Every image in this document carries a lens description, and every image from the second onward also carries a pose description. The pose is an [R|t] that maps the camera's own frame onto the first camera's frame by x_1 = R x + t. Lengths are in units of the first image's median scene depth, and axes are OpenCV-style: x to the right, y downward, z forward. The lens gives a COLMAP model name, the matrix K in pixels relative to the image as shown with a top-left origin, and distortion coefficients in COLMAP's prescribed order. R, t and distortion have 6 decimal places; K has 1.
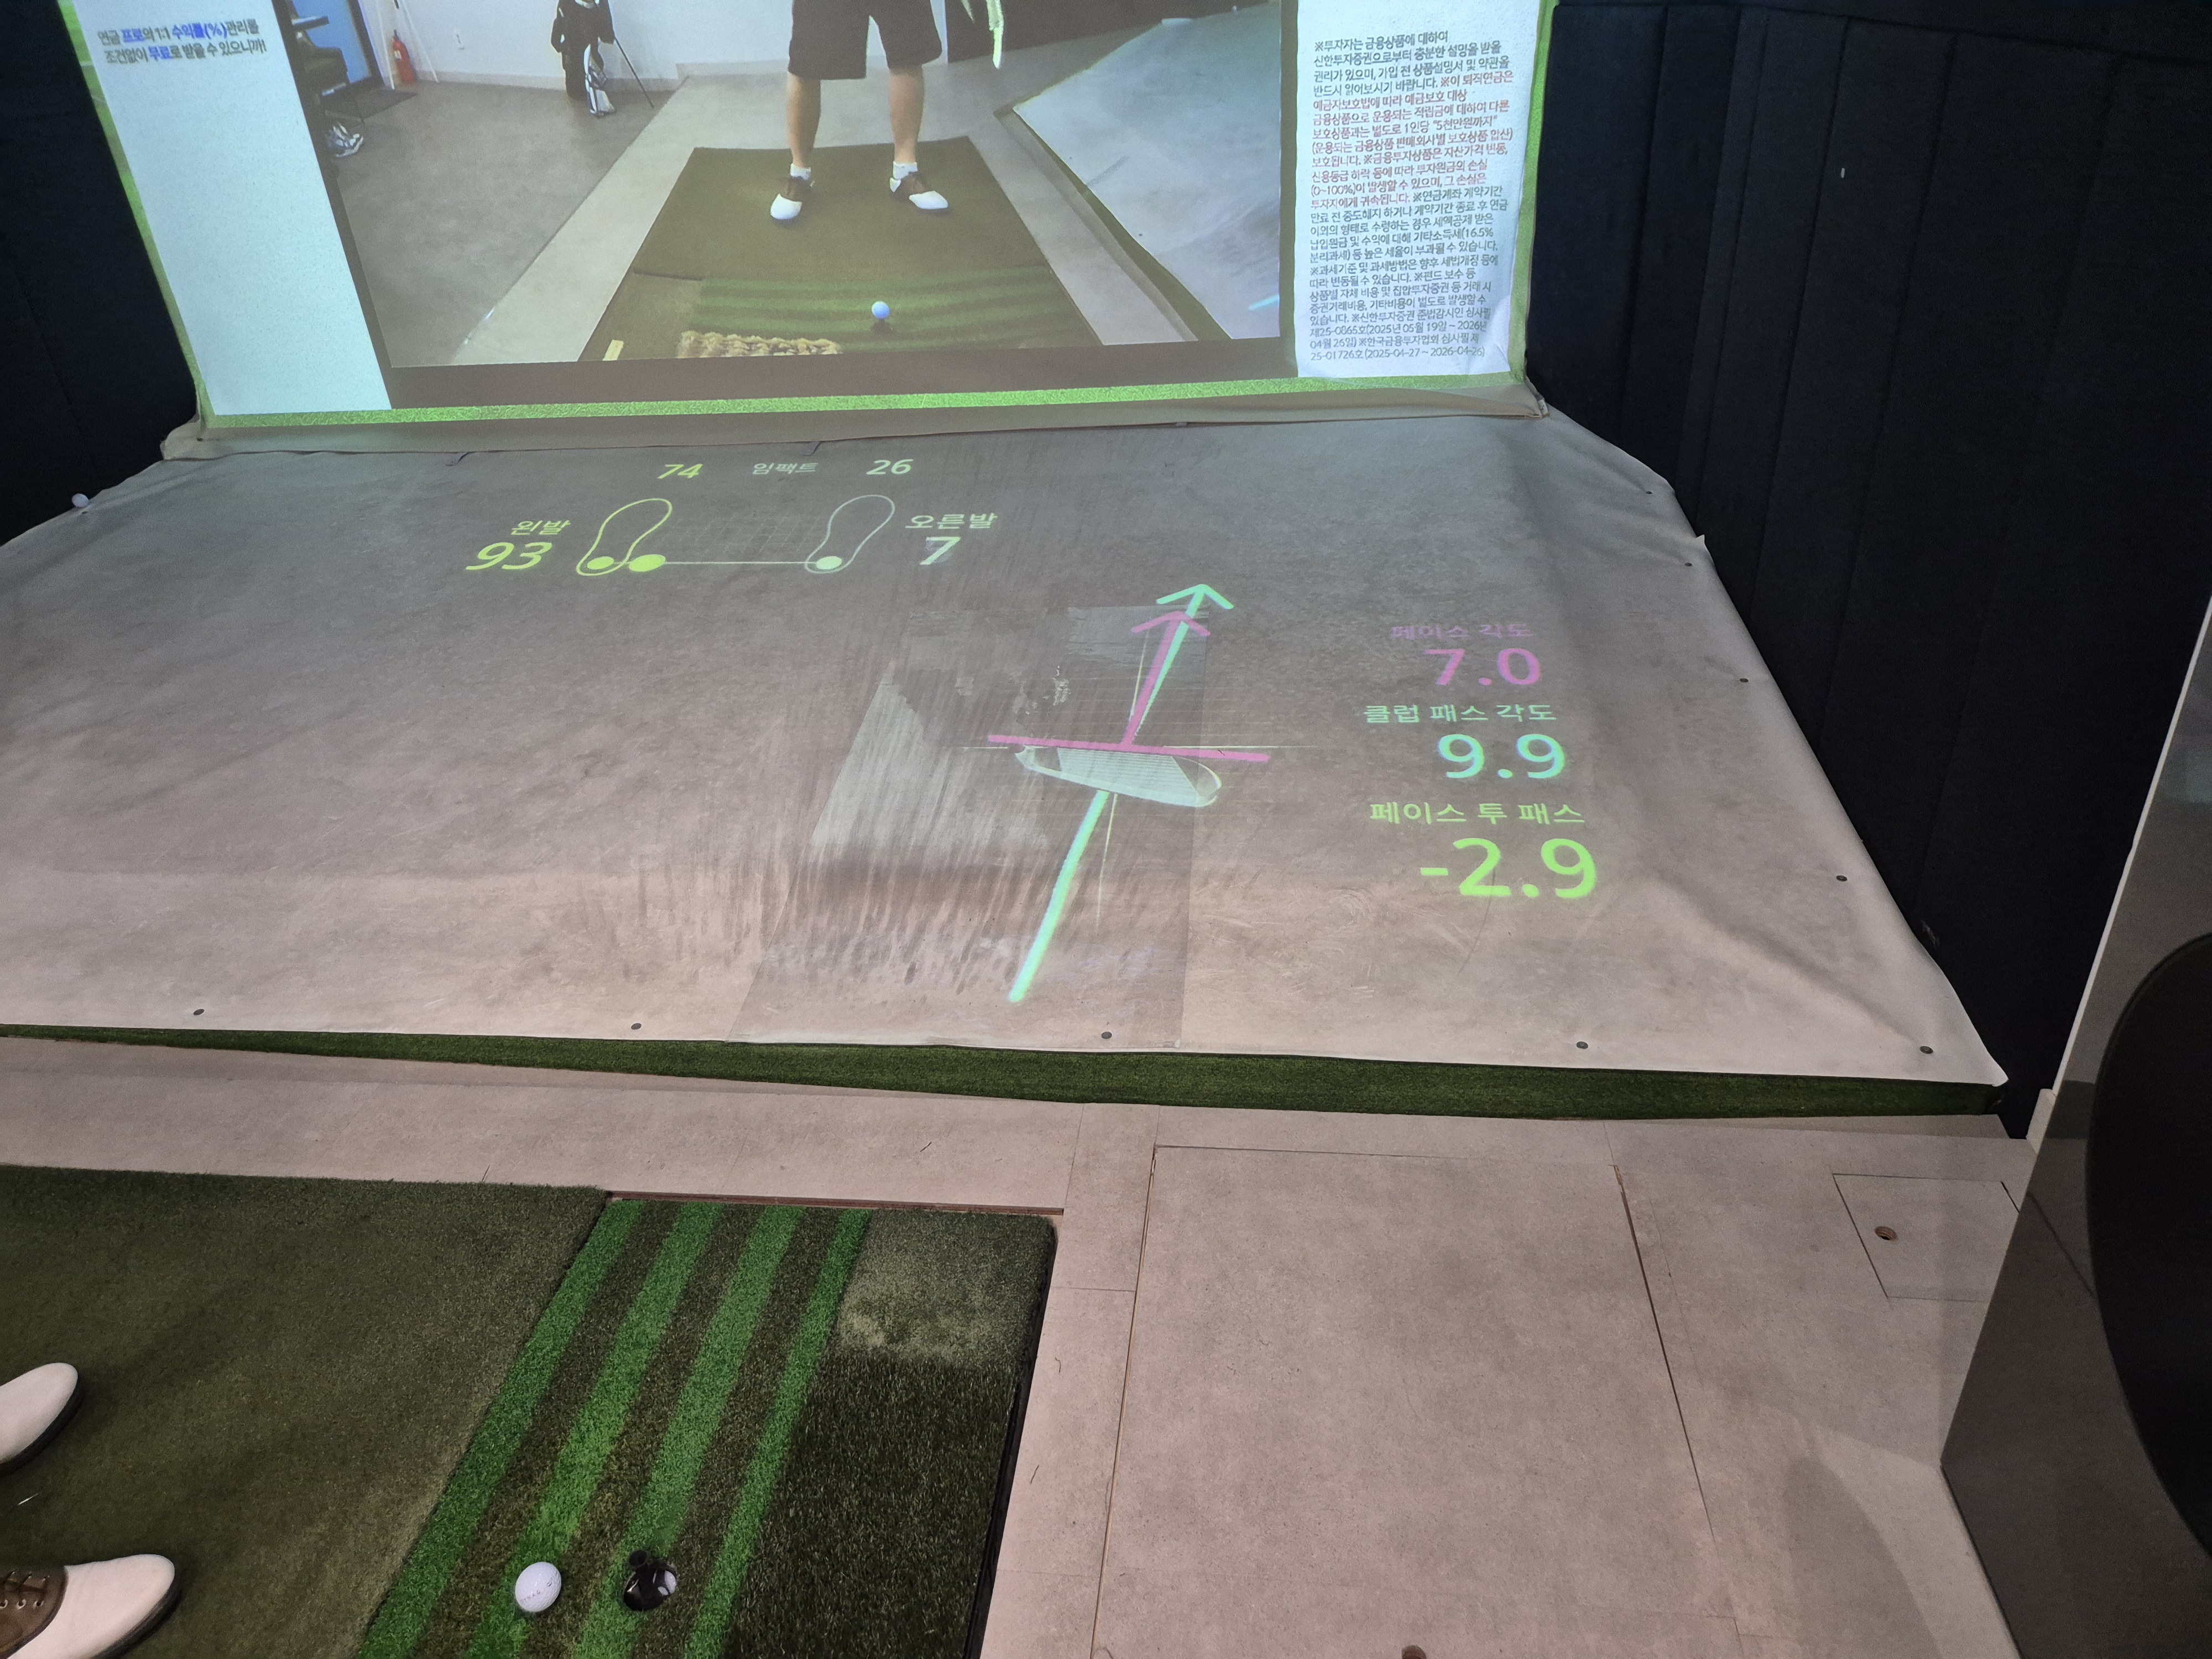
lens RADIAL K [[1500.2, 0, 1106.0], [0, 1500.2, 829.5], [0, 0, 1]] dist [0.007037, -0.000925]
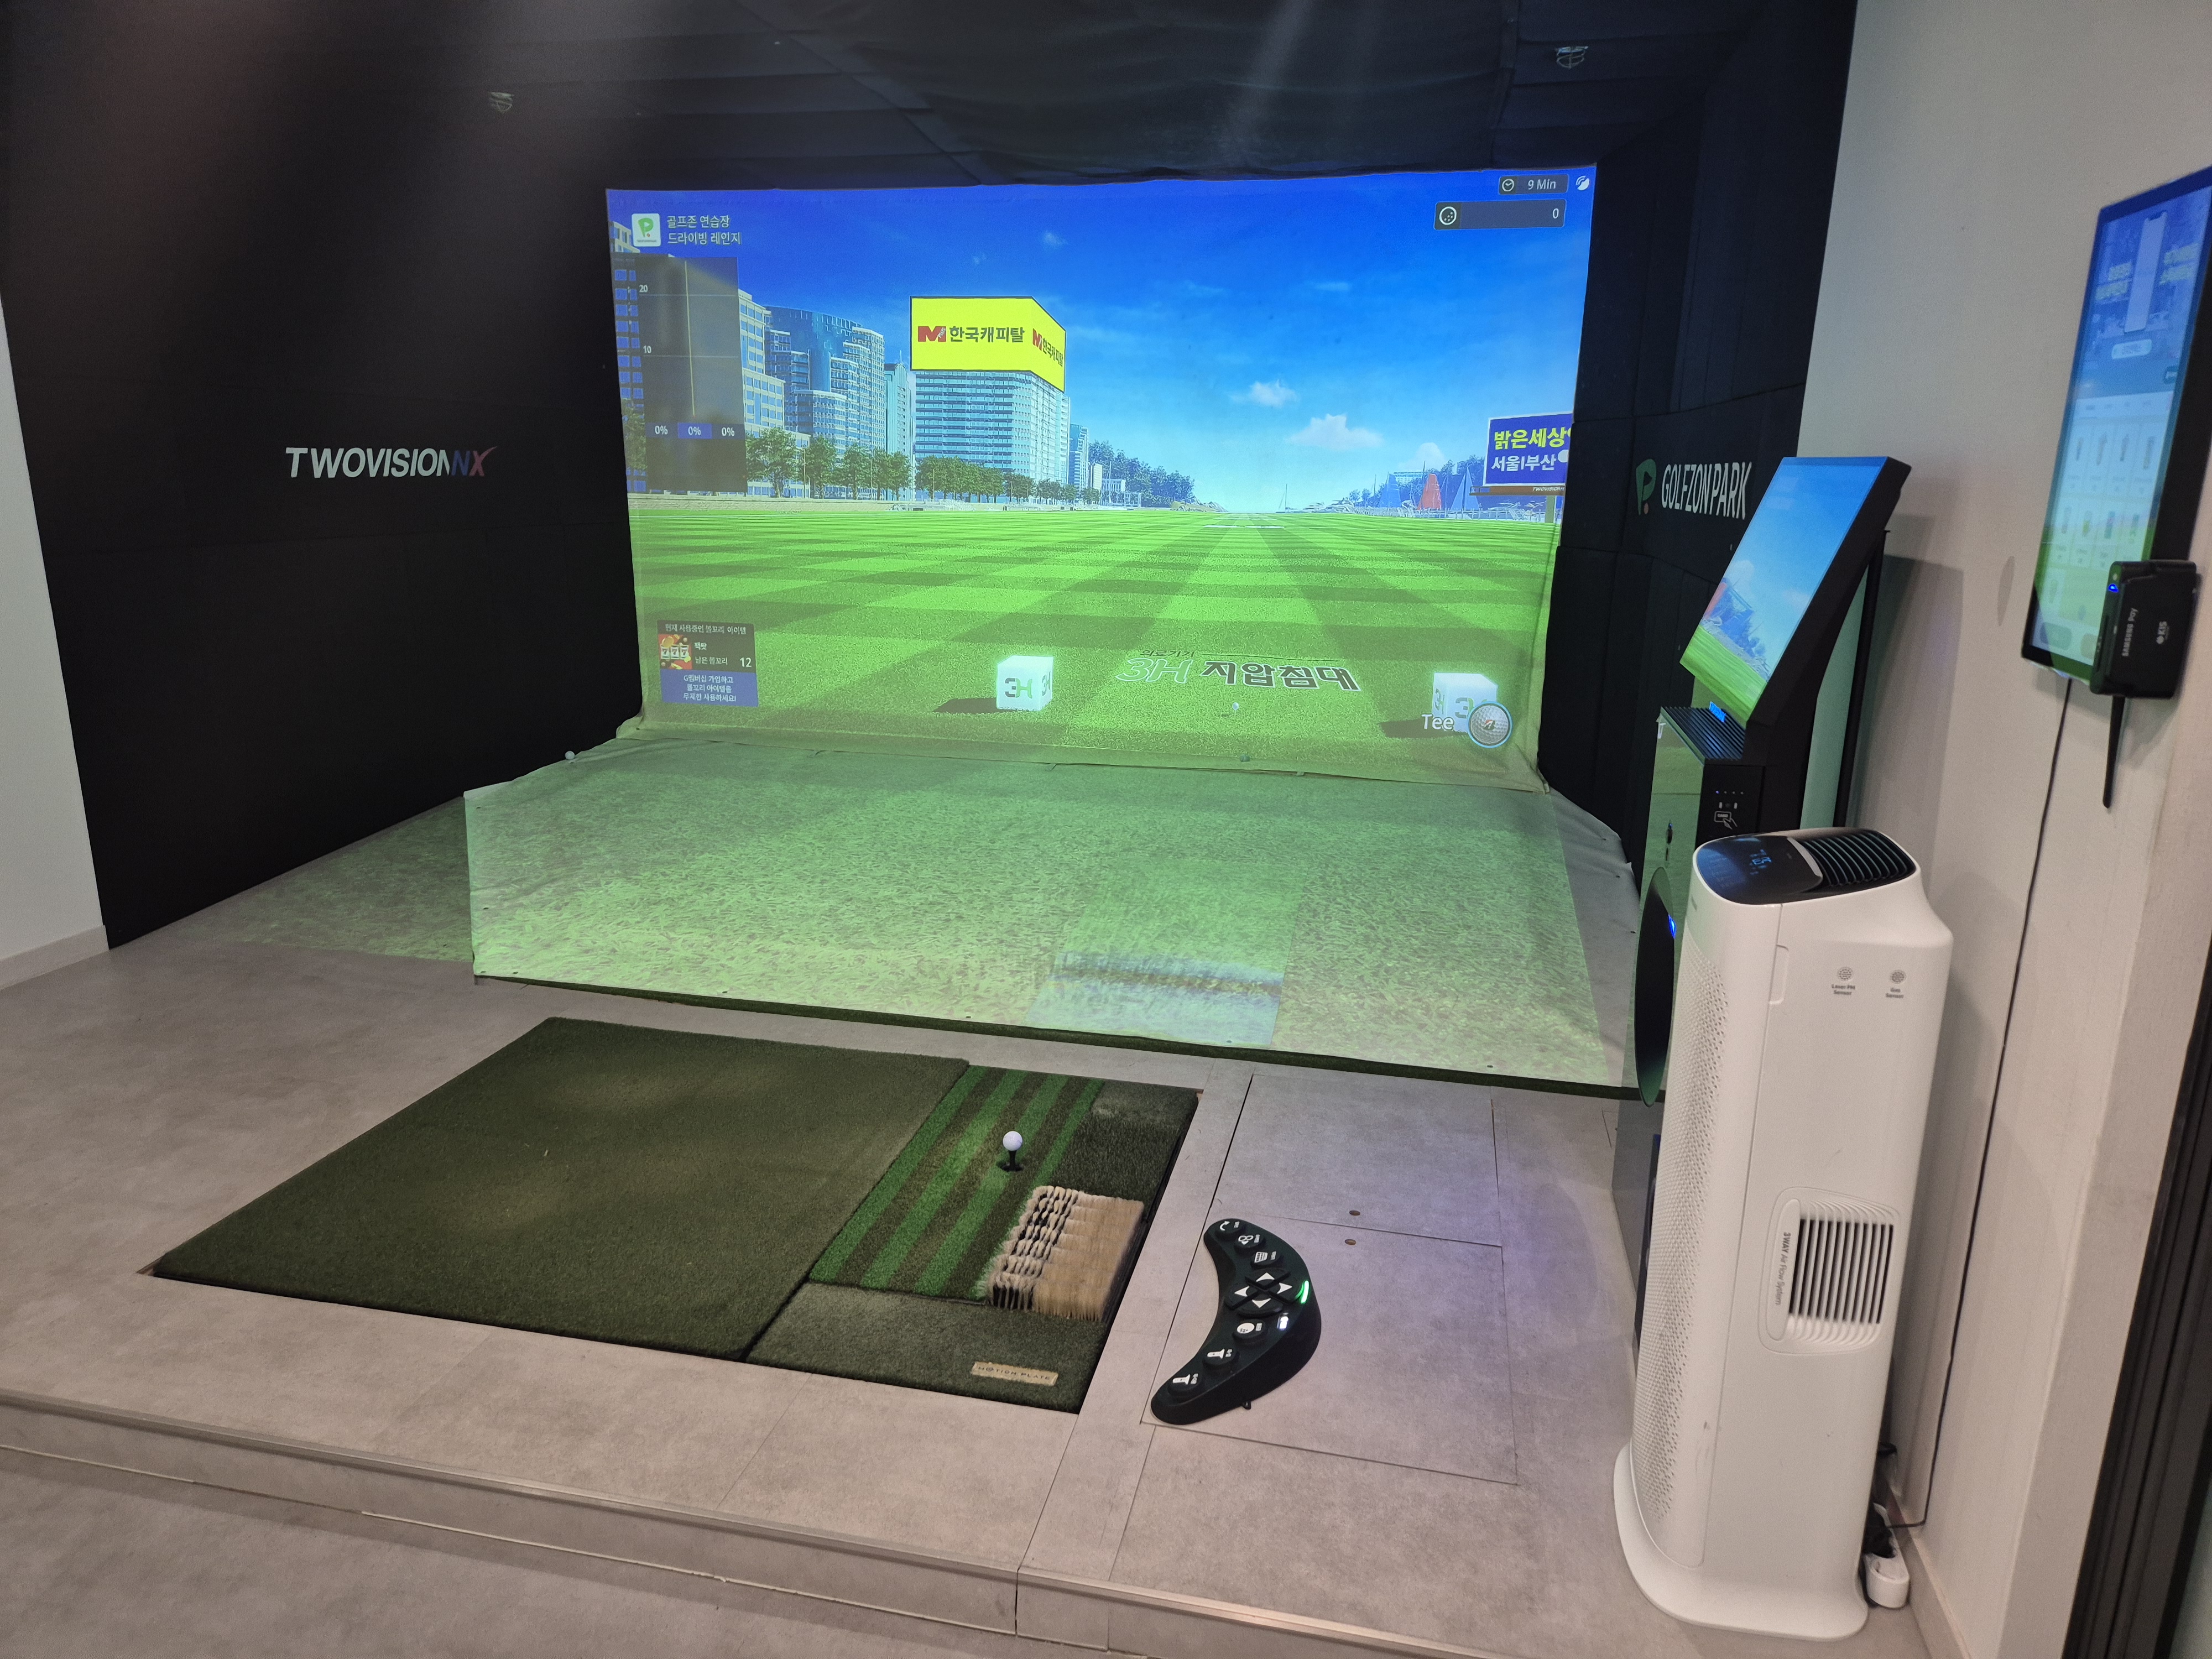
lens RADIAL K [[1477.6, 0, 1106.0], [0, 1477.6, 829.5], [0, 0, 1]] dist [-0.000243, 0.000061]
pose [[0.991394, 0.100304, -0.084127, -0.025845], [-0.119361, 0.956504, -0.266184, 0.442916], [0.053768, 0.273934, 0.960244, -0.916173]]
